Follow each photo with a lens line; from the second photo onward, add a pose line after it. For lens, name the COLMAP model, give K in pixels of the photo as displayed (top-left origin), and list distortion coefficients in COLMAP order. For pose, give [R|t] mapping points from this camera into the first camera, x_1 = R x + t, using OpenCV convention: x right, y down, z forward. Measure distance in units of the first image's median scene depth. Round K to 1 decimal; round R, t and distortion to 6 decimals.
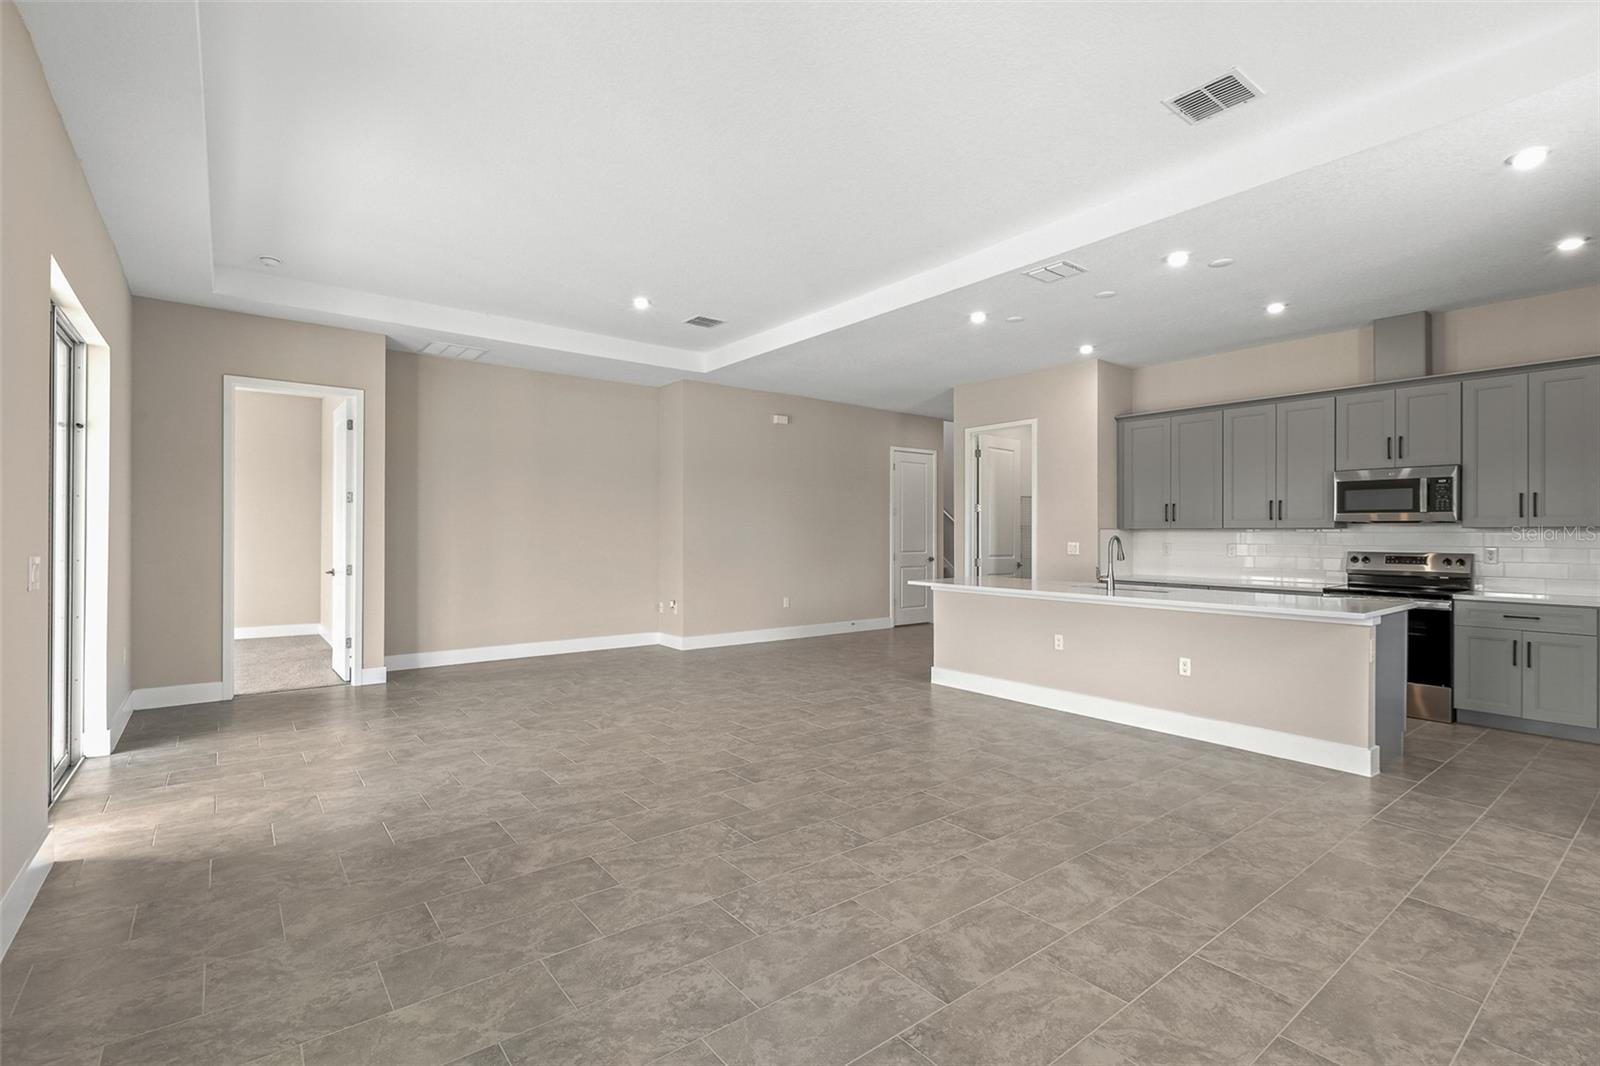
lens RADIAL K [[728.1, 0, 793.0], [0, 728.1, 526.7], [0, 0, 1]] dist [0.004099, -0.002332]
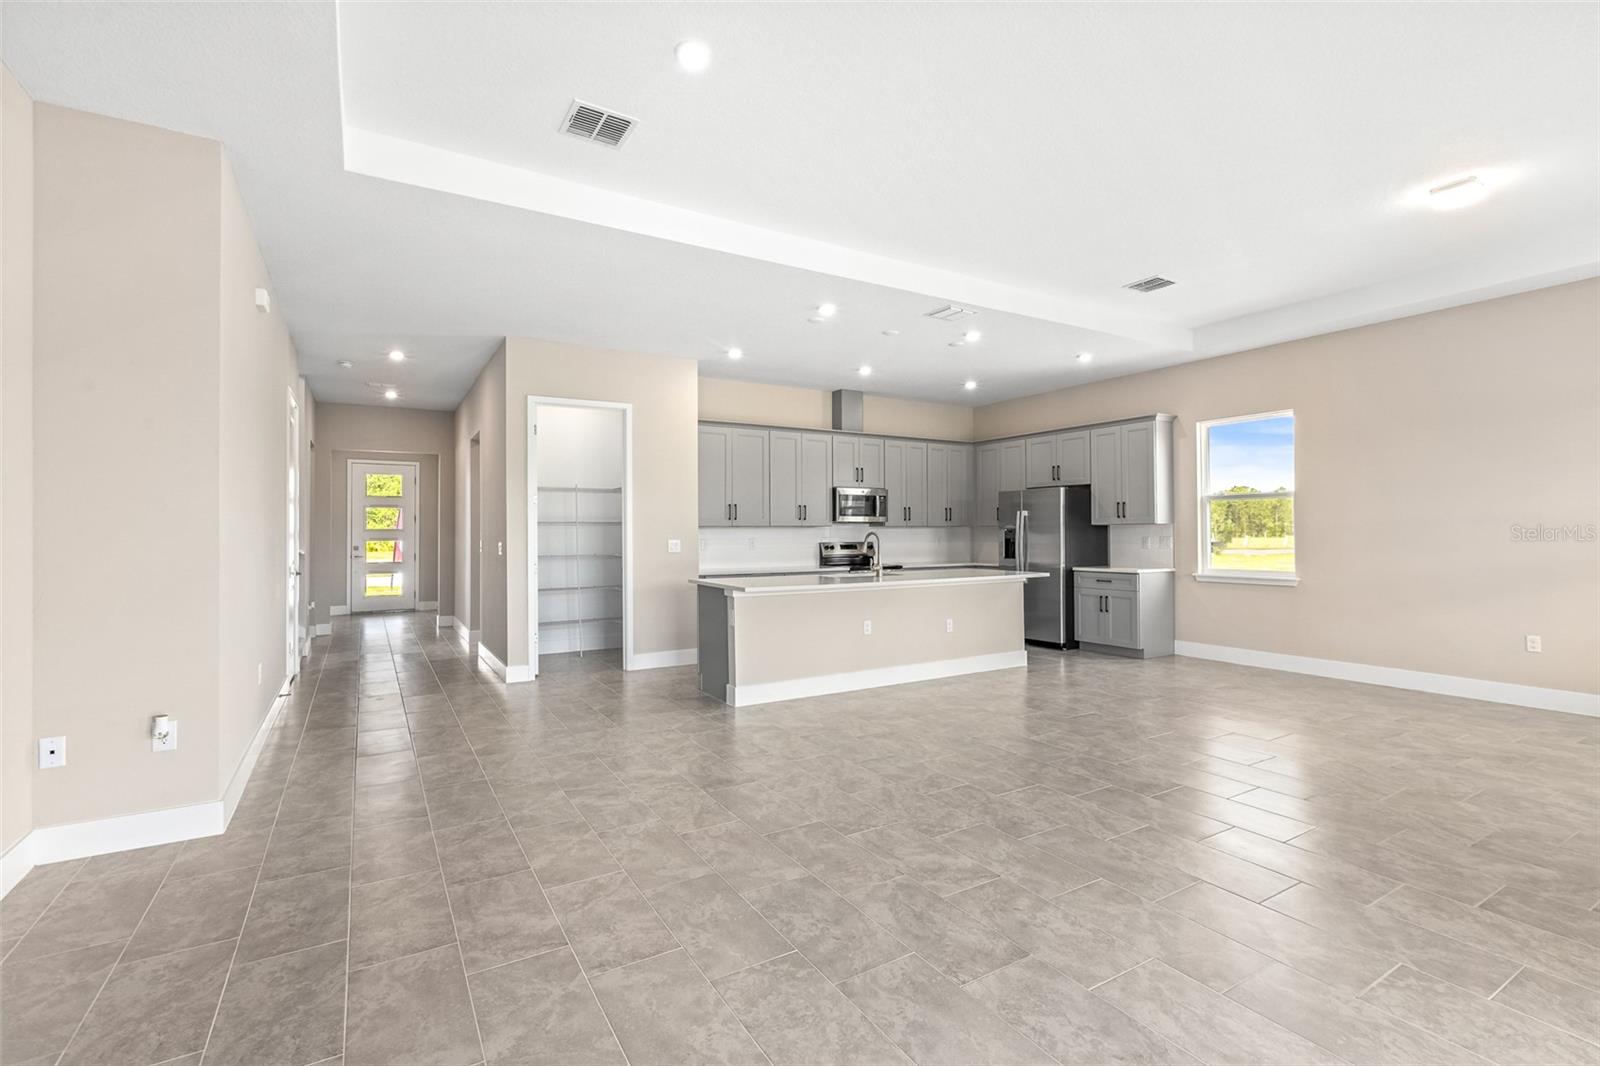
lens RADIAL K [[728.1, 0, 790.6], [0, 728.1, 517.7], [0, 0, 1]] dist [0.004099, -0.002332]
pose [[0.118919, 0.016058, 0.992774, -0.750543], [-0.004002, 0.999869, -0.015693, 0.008515], [-0.992896, -0.002107, 0.118968, 0.971107]]
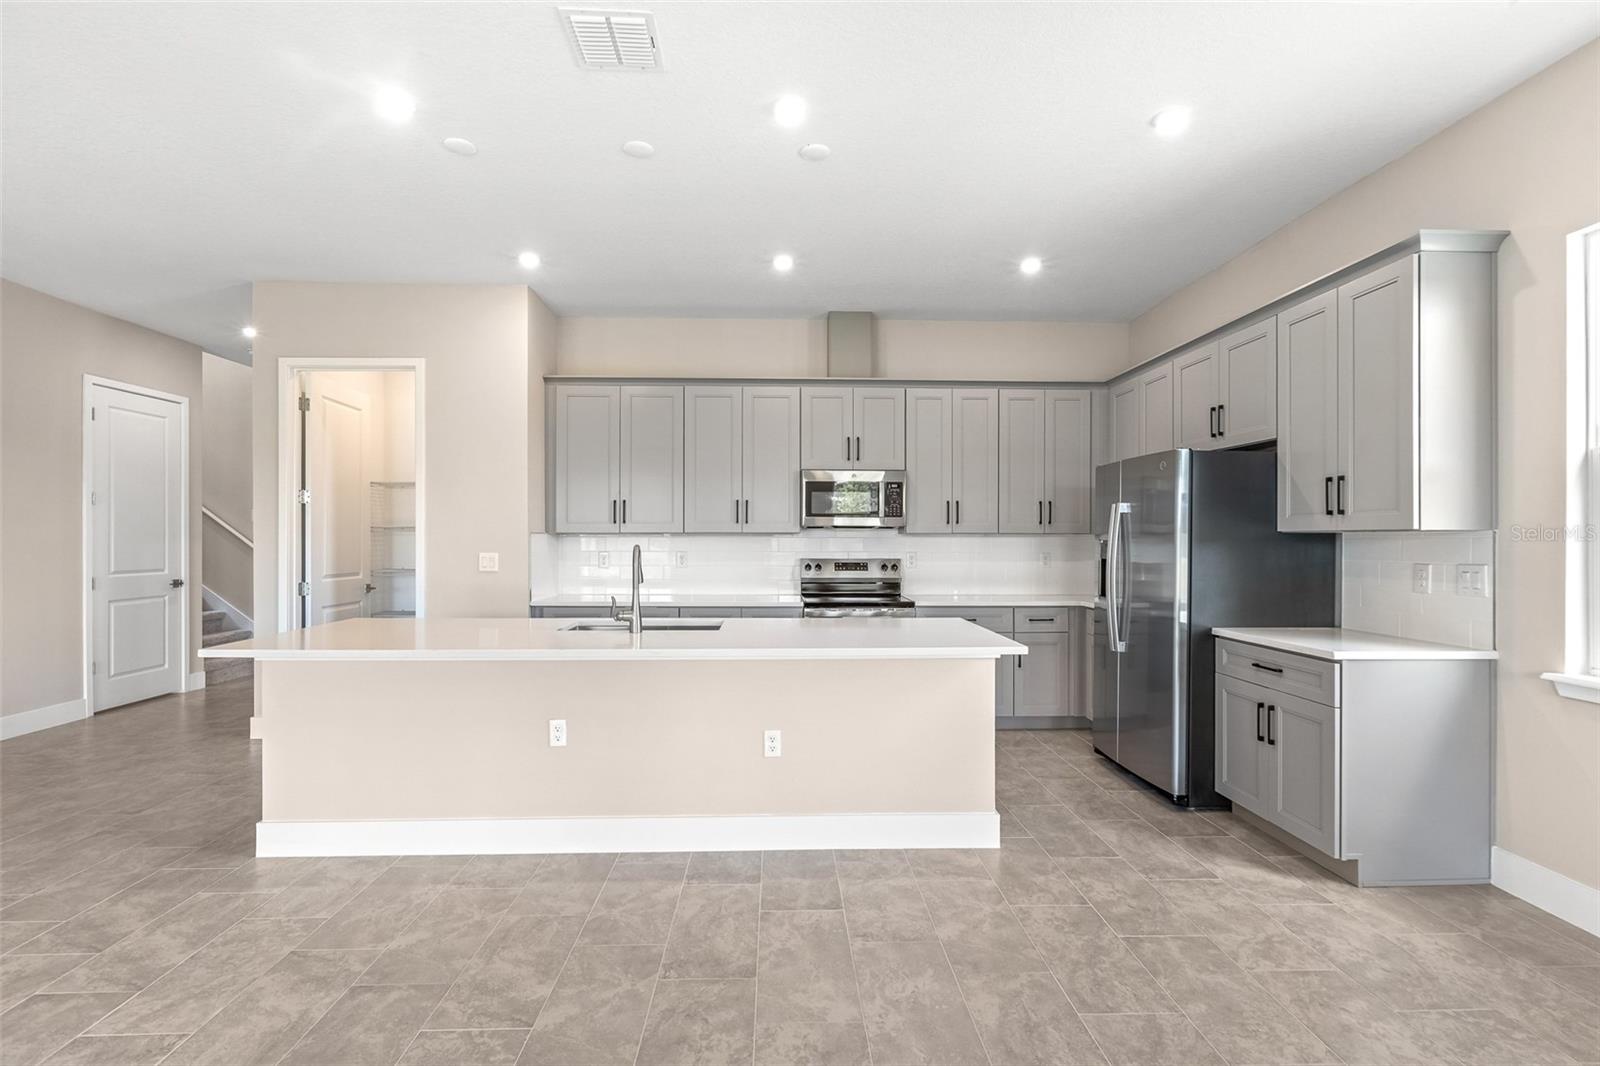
lens RADIAL K [[728.1, 0, 792.6], [0, 728.1, 535.2], [0, 0, 1]] dist [0.004099, -0.002332]
pose [[0.585368, 0.000703, 0.810768, 0.010835], [-0.006962, 0.999967, 0.004160, 0.000565], [-0.810738, -0.008079, 0.585353, 0.512989]]
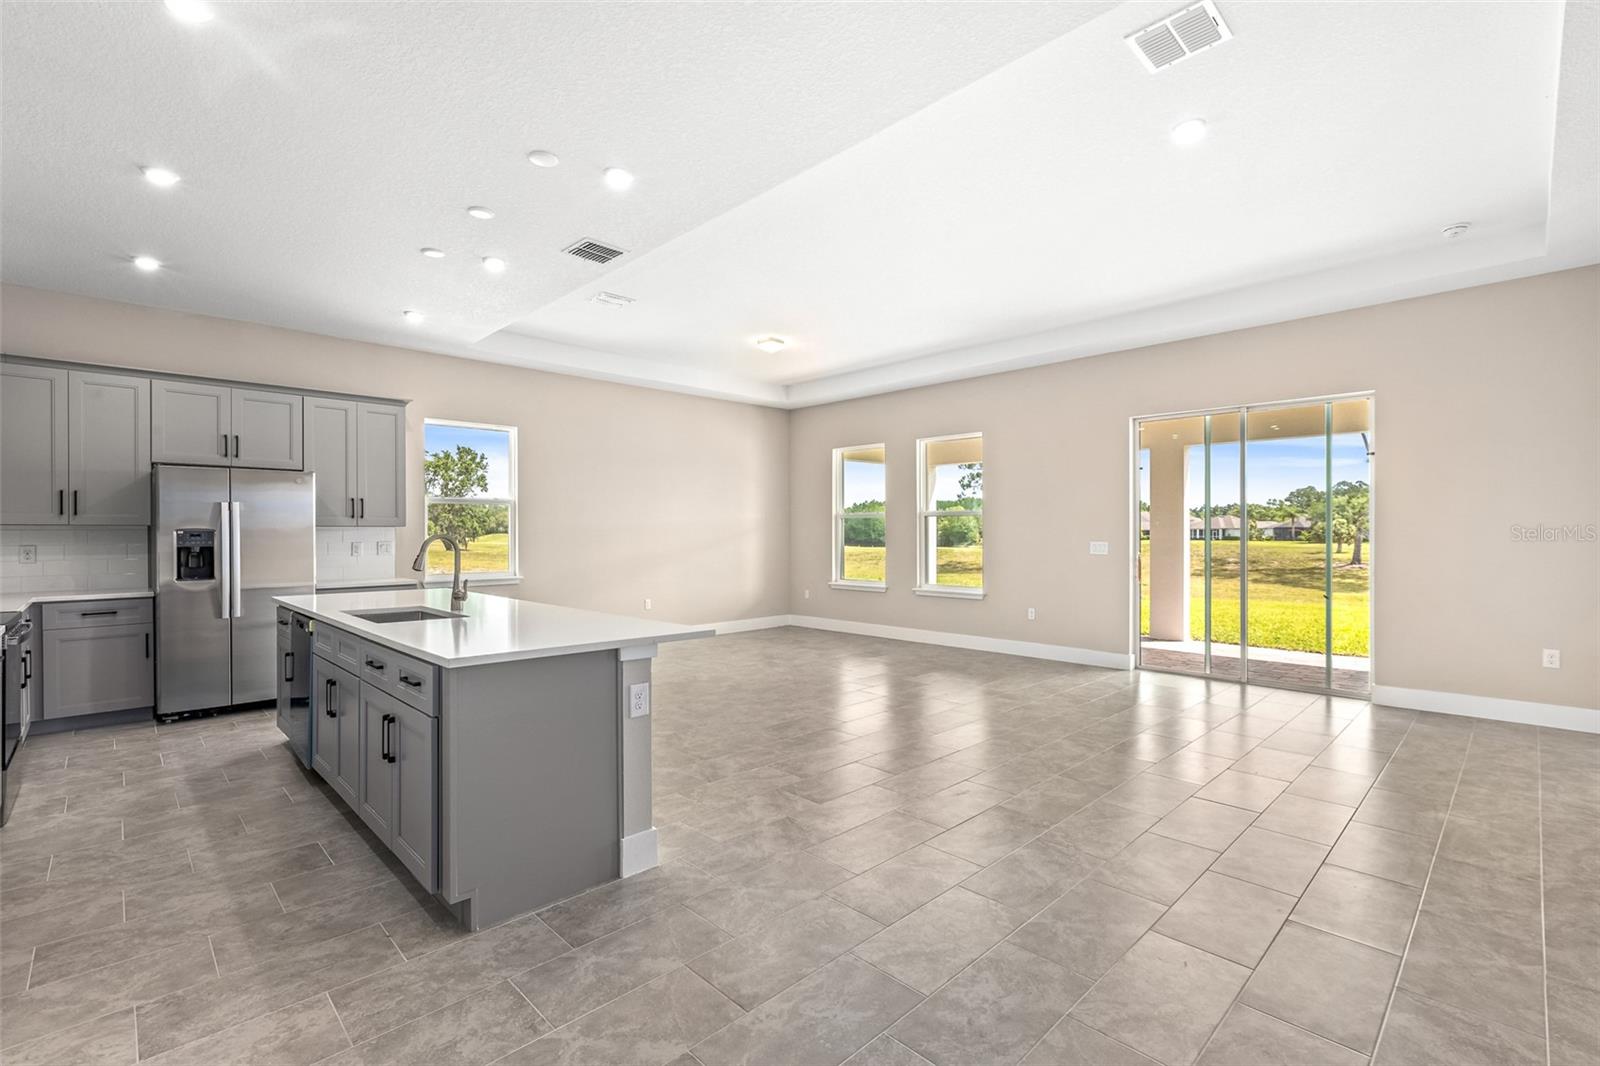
lens RADIAL K [[728.1, 0, 800.3], [0, 728.1, 540.7], [0, 0, 1]] dist [0.004099, -0.002332]
pose [[-0.992367, -0.003105, -0.123281, 0.185564], [-0.003221, 0.999995, 0.000748, 0.015555], [0.123278, 0.001139, -0.992372, 1.699036]]
